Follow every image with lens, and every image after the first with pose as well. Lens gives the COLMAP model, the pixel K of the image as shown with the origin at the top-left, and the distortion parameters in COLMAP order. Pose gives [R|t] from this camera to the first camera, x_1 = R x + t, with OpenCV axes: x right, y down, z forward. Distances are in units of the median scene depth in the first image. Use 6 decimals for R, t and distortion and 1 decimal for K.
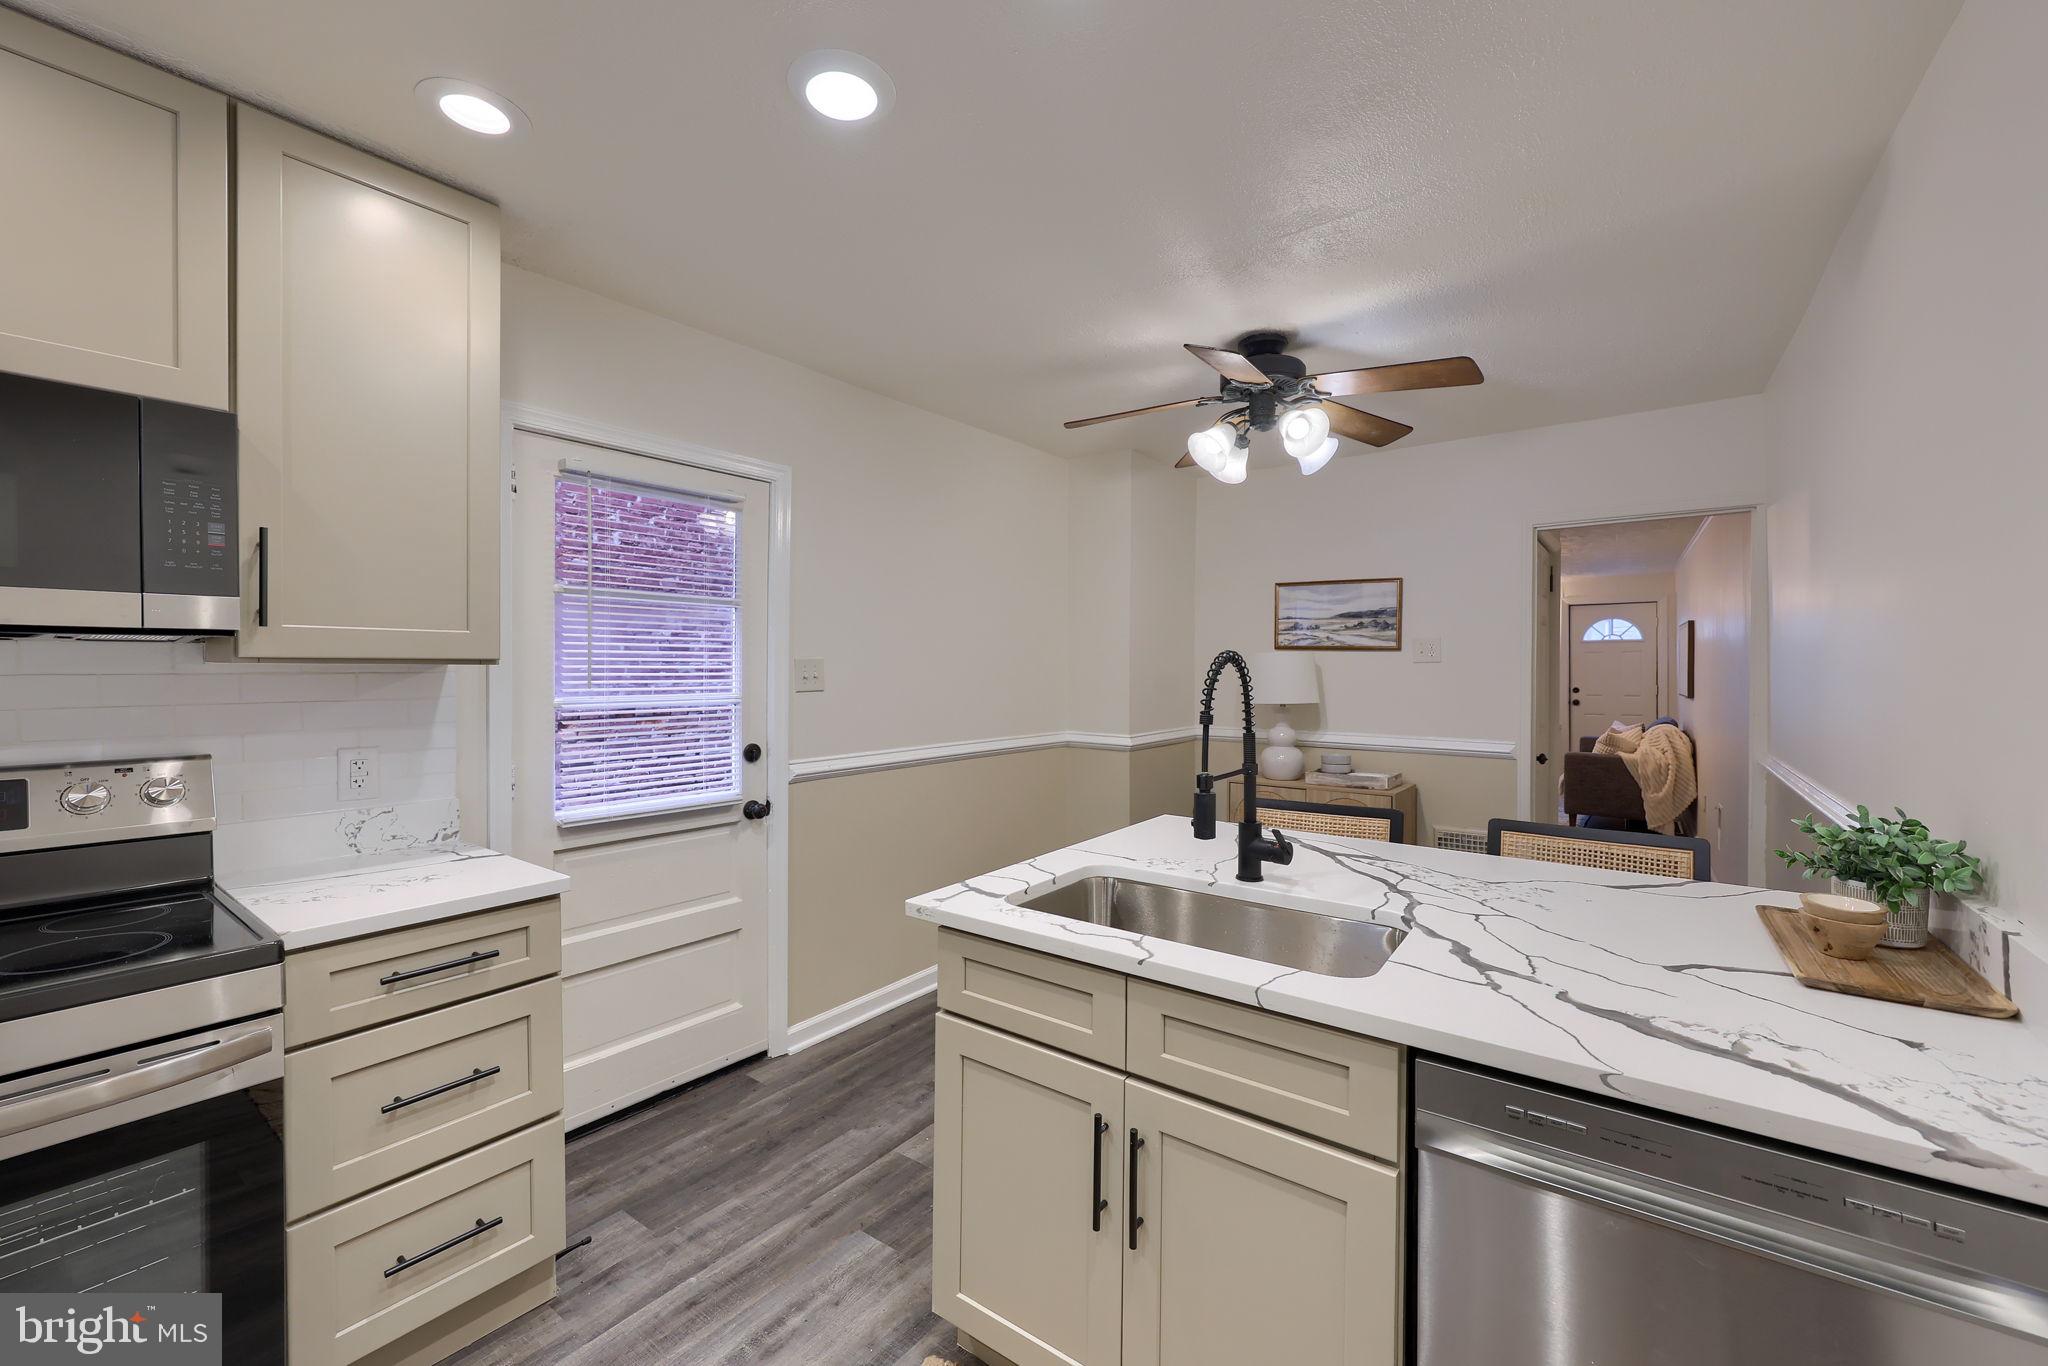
lens RADIAL K [[818.3, 0, 1060.9], [0, 818.3, 679.1], [0, 0, 1]] dist [-0.001577, -0.000244]
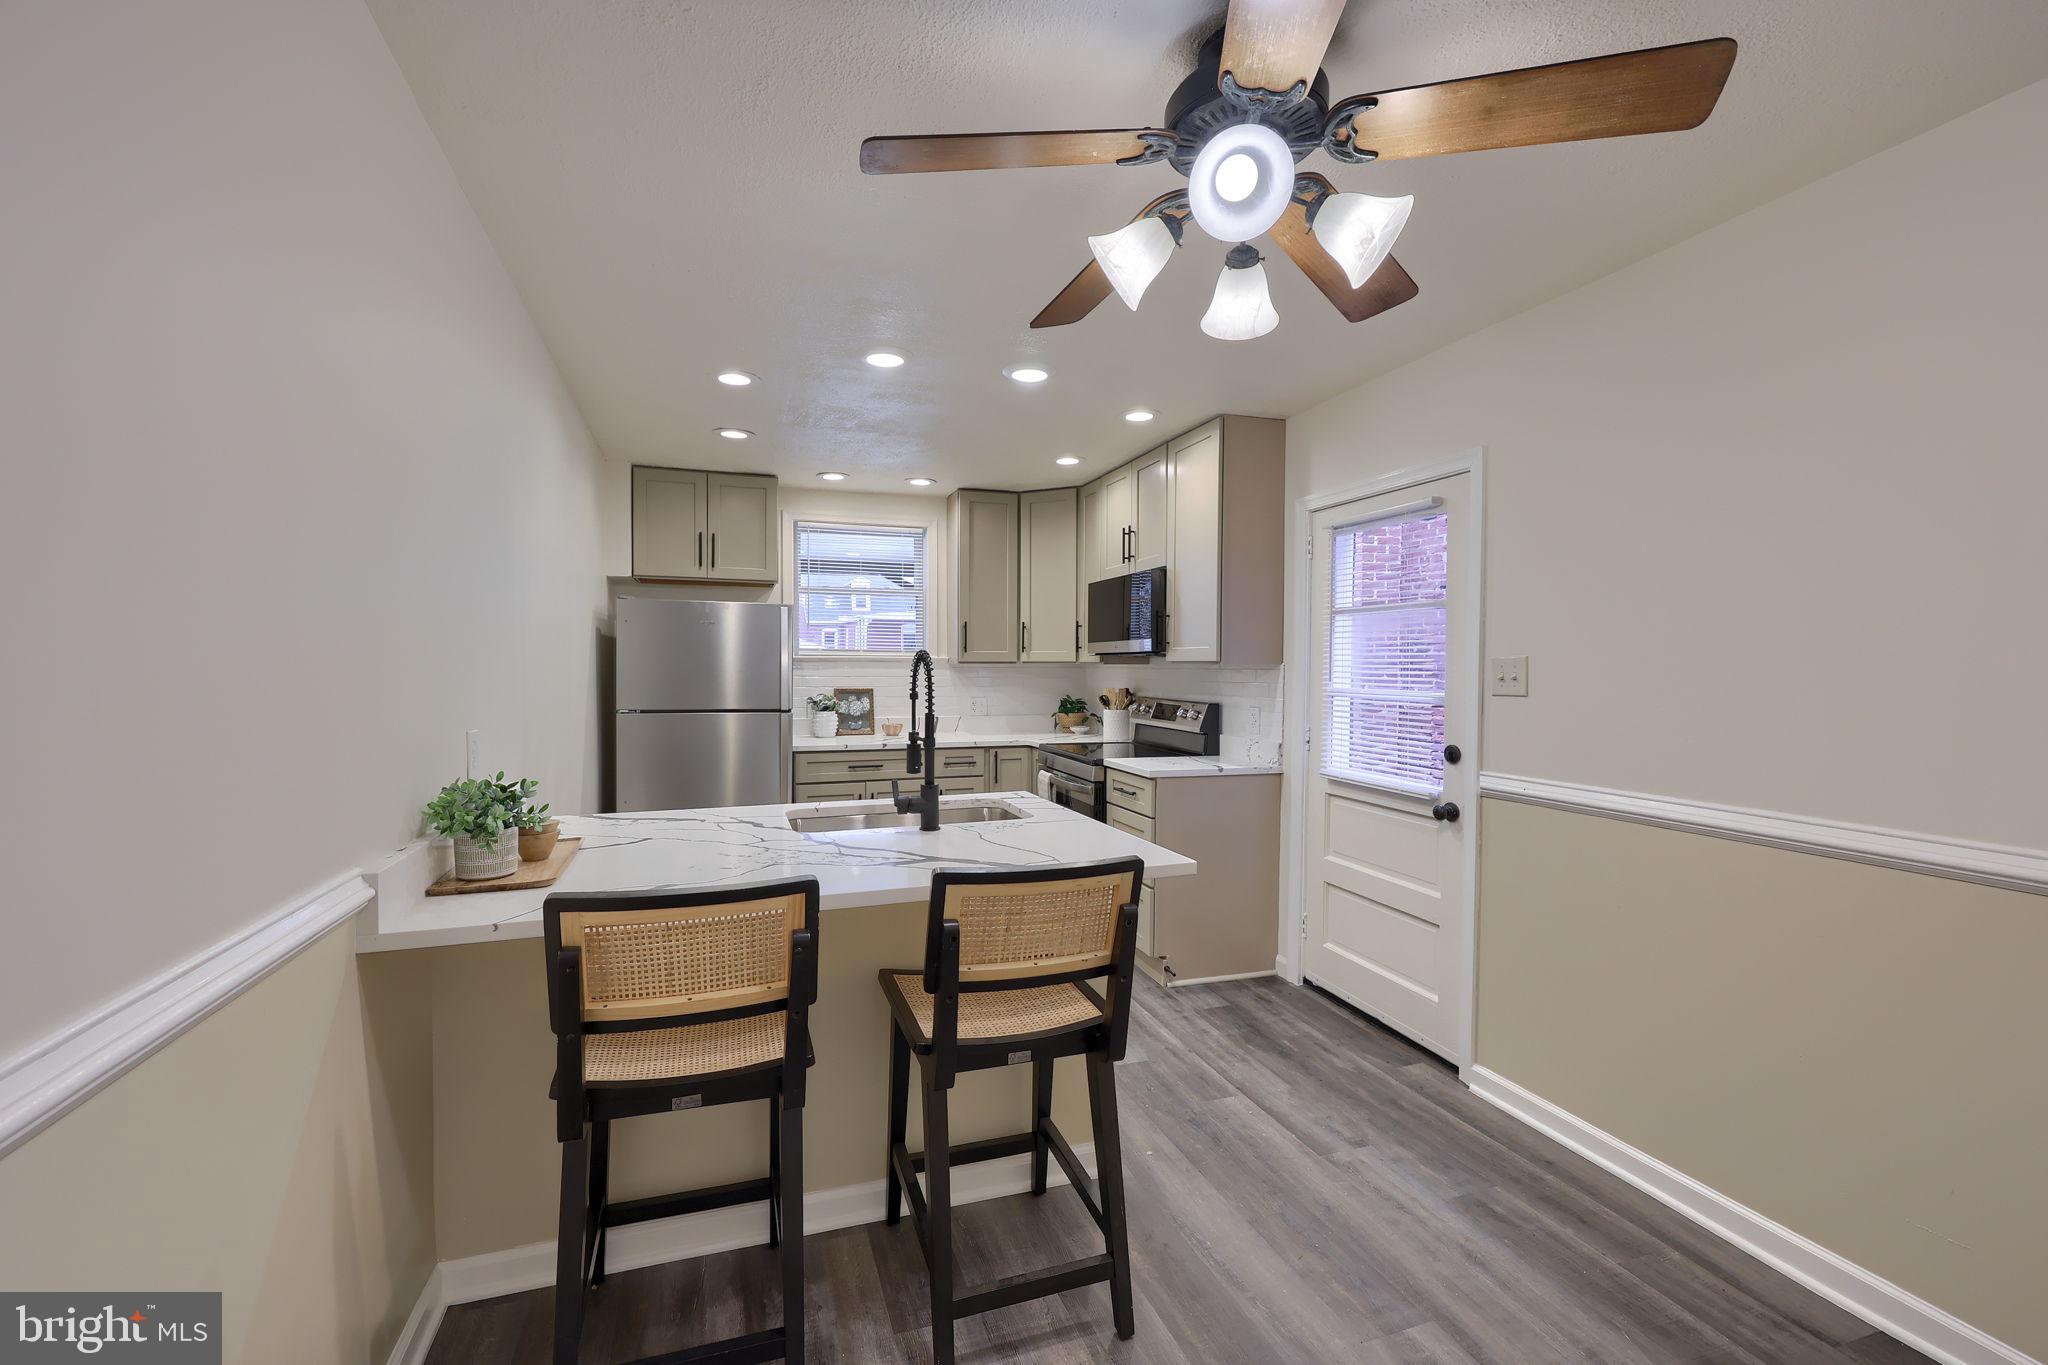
lens RADIAL K [[864.8, 0, 982.0], [0, 864.8, 685.6], [0, 0, 1]] dist [-0.000743, -0.000028]
pose [[-0.621466, 0.015797, -0.783282, 1.175097], [-0.016318, 0.999319, 0.033101, -0.026263], [0.783272, 0.033353, -0.620784, 1.790341]]
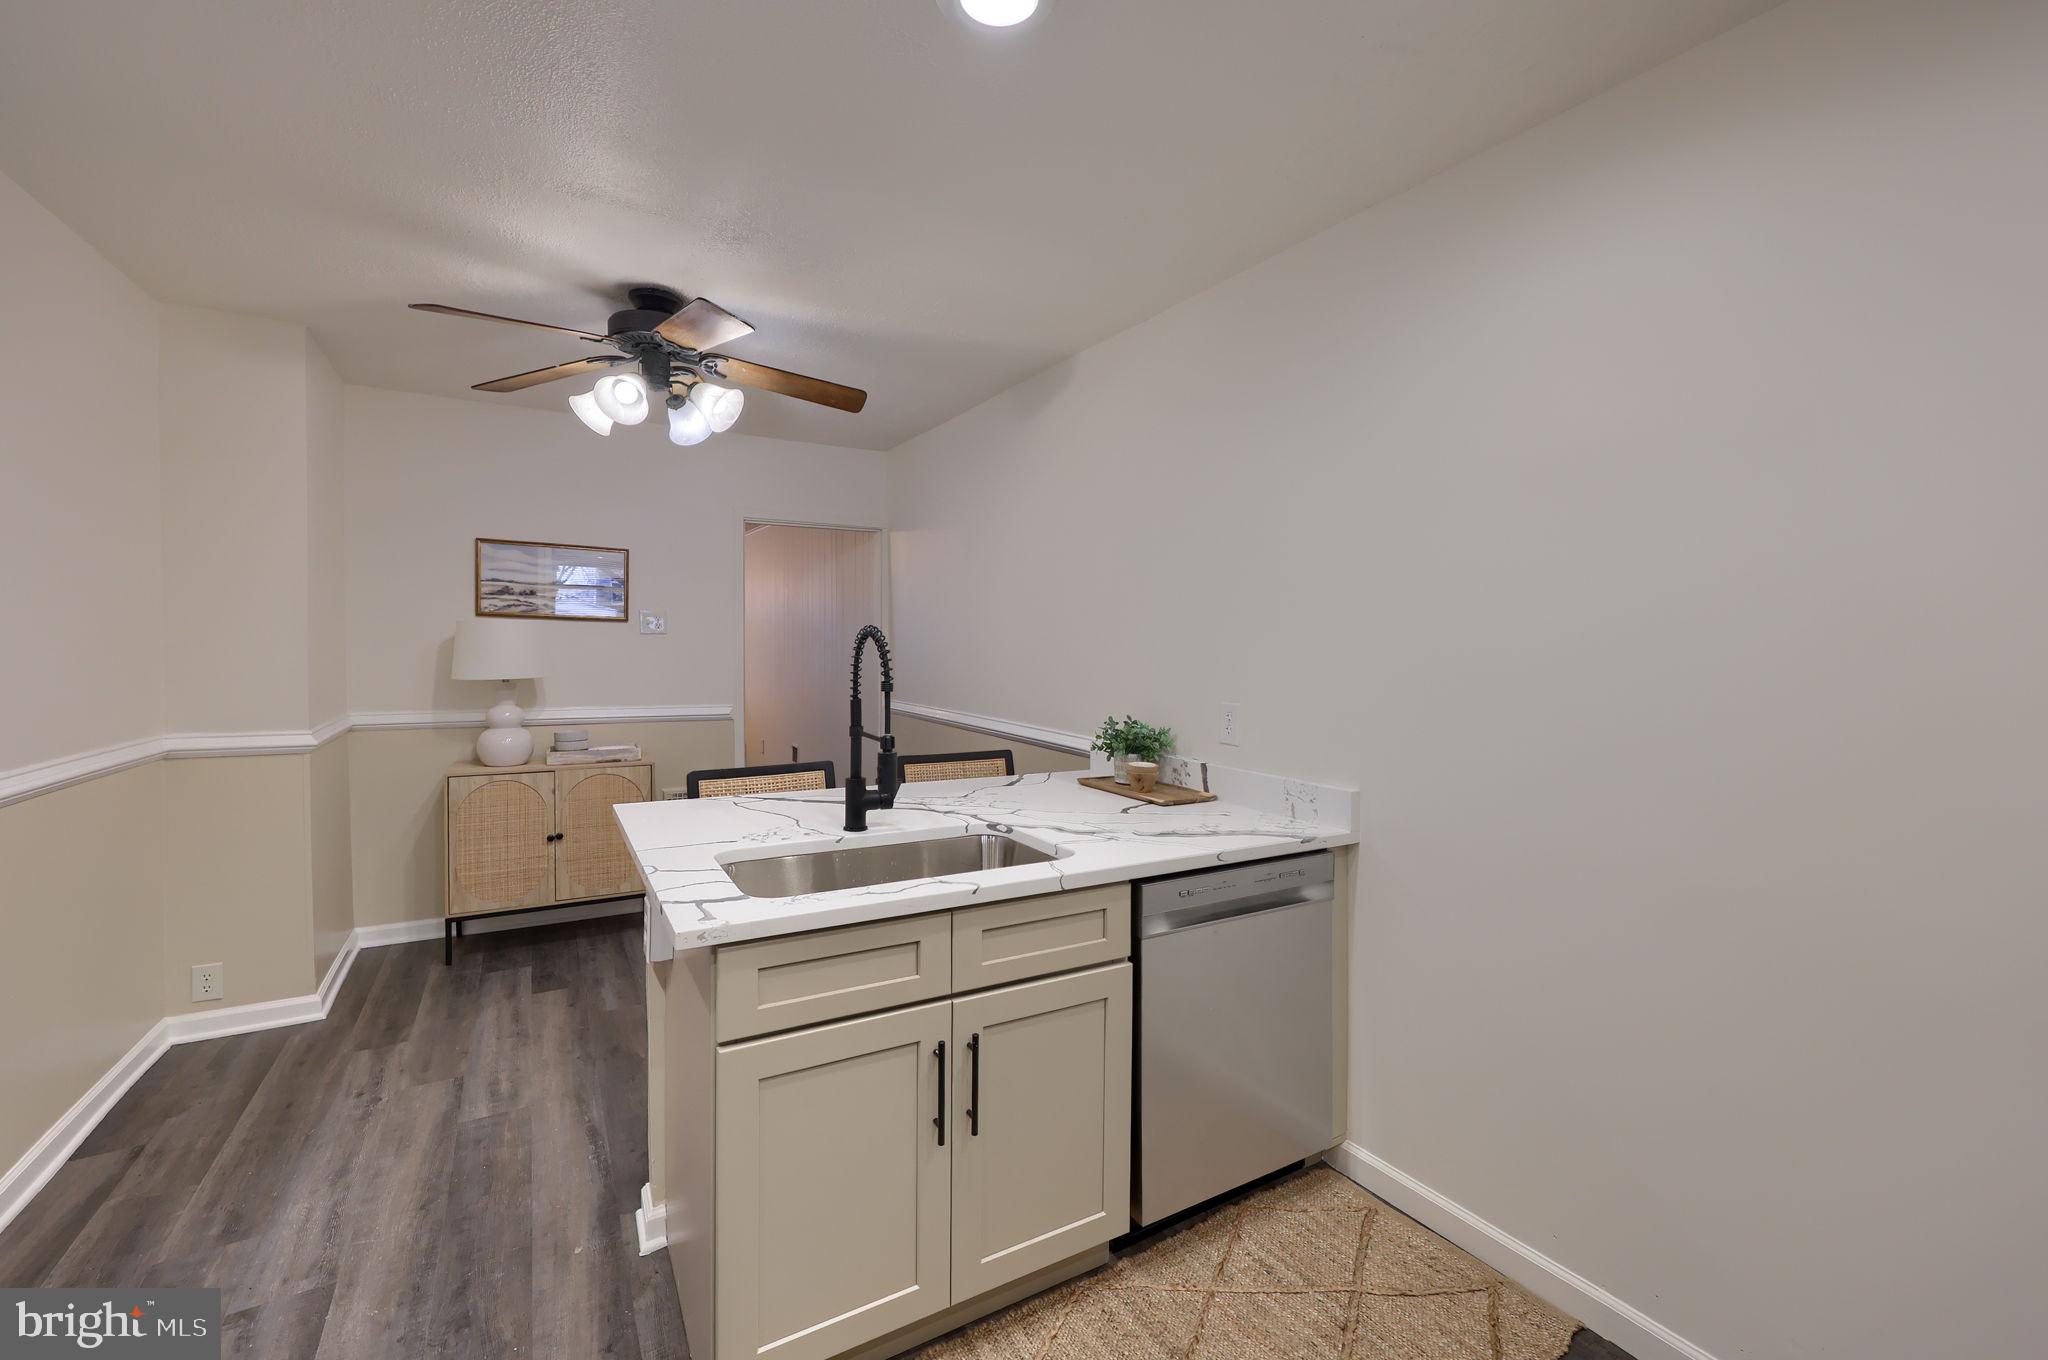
lens RADIAL K [[826.4, 0, 1004.5], [0, 826.4, 662.5], [0, 0, 1]] dist [0.000300, -0.000240]
pose [[0.428741, -0.017955, 0.903249, -0.666850], [0.003148, 0.999826, 0.018380, -0.004334], [-0.903422, -0.005037, 0.428723, 0.317031]]
